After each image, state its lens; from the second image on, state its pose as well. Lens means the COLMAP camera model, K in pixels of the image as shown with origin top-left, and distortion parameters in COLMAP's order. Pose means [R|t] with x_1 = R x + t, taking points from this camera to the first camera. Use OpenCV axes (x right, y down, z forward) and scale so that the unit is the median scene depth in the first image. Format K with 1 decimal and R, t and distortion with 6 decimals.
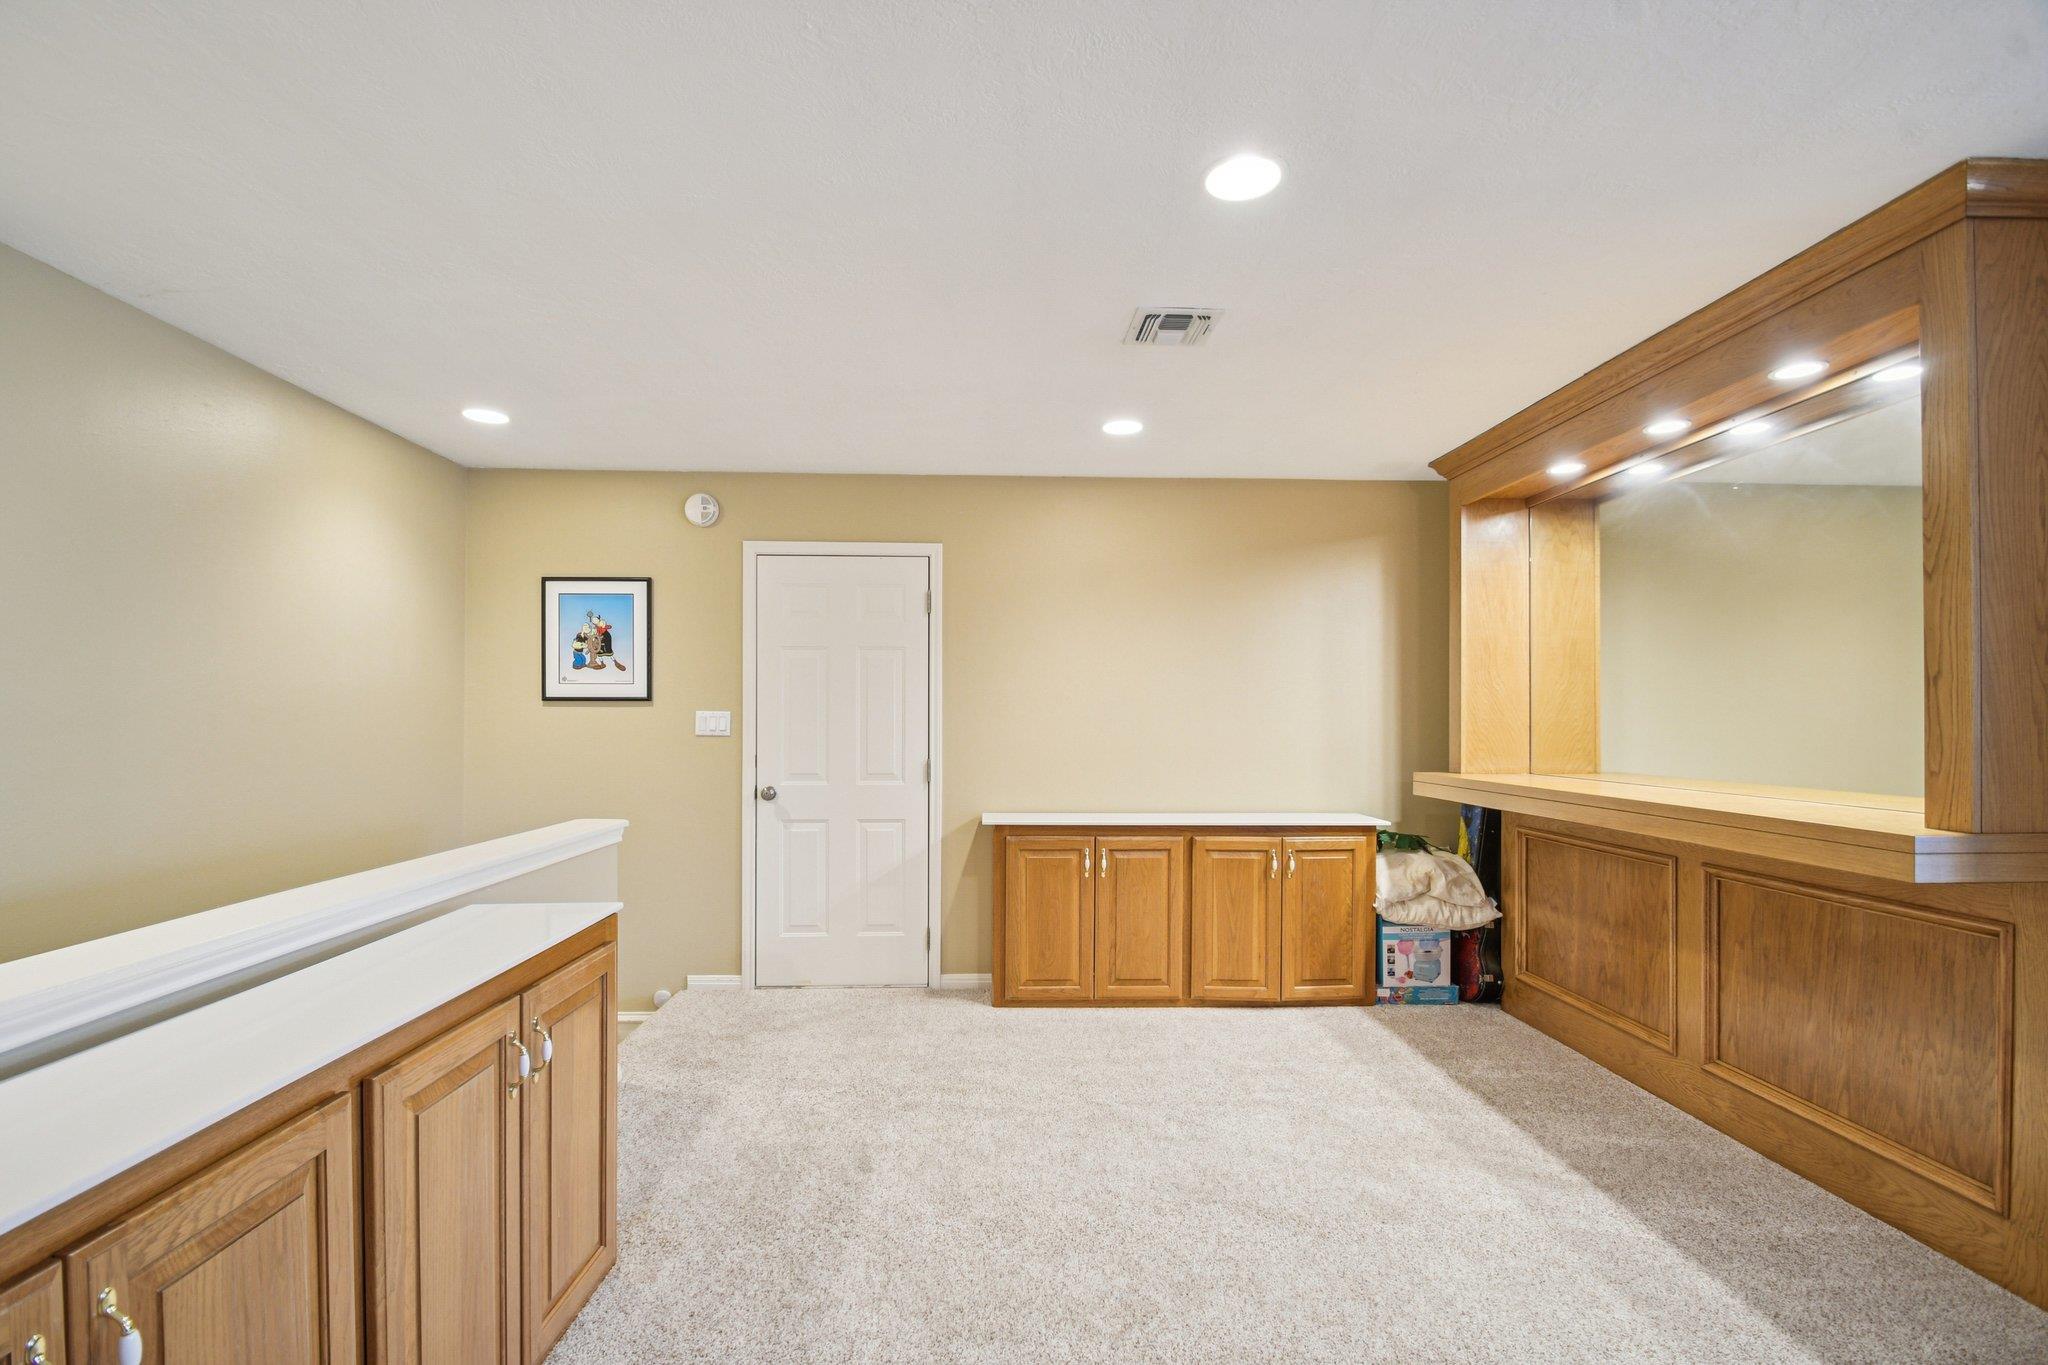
lens RADIAL K [[903.8, 0, 996.8], [0, 903.8, 717.2], [0, 0, 1]] dist [-0.000046, -0.000111]
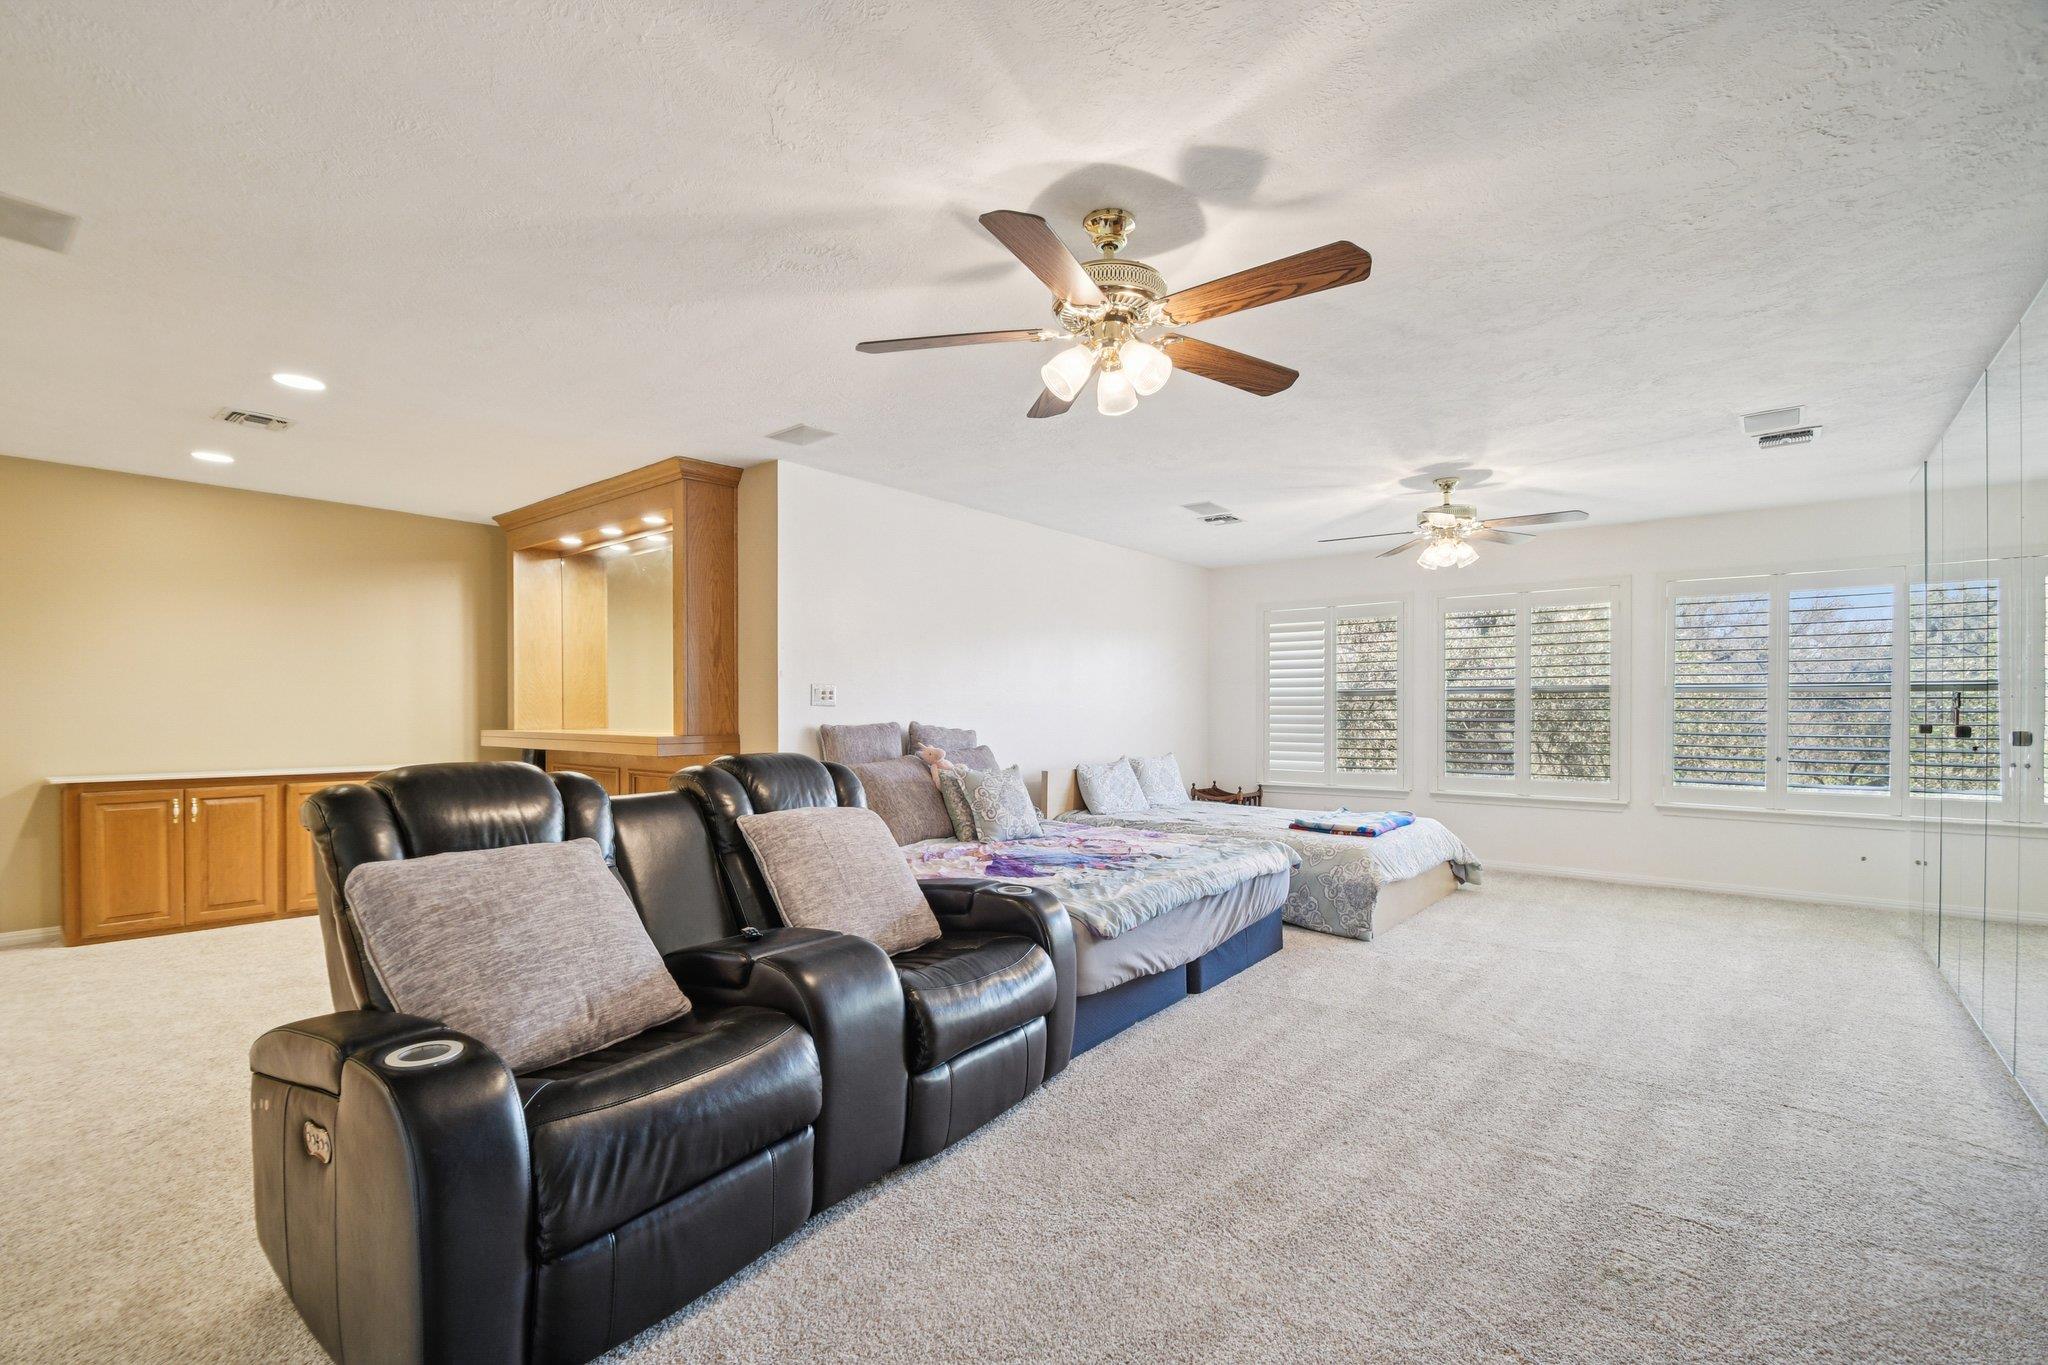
lens RADIAL K [[893.2, 0, 1031.8], [0, 893.2, 717.3], [0, 0, 1]] dist [-0.000285, -0.012098]
pose [[0.635308, -0.007354, 0.772224, -0.079657], [-0.005015, 0.999894, 0.013648, 0.016867], [-0.772243, -0.012543, 0.635204, -0.595869]]
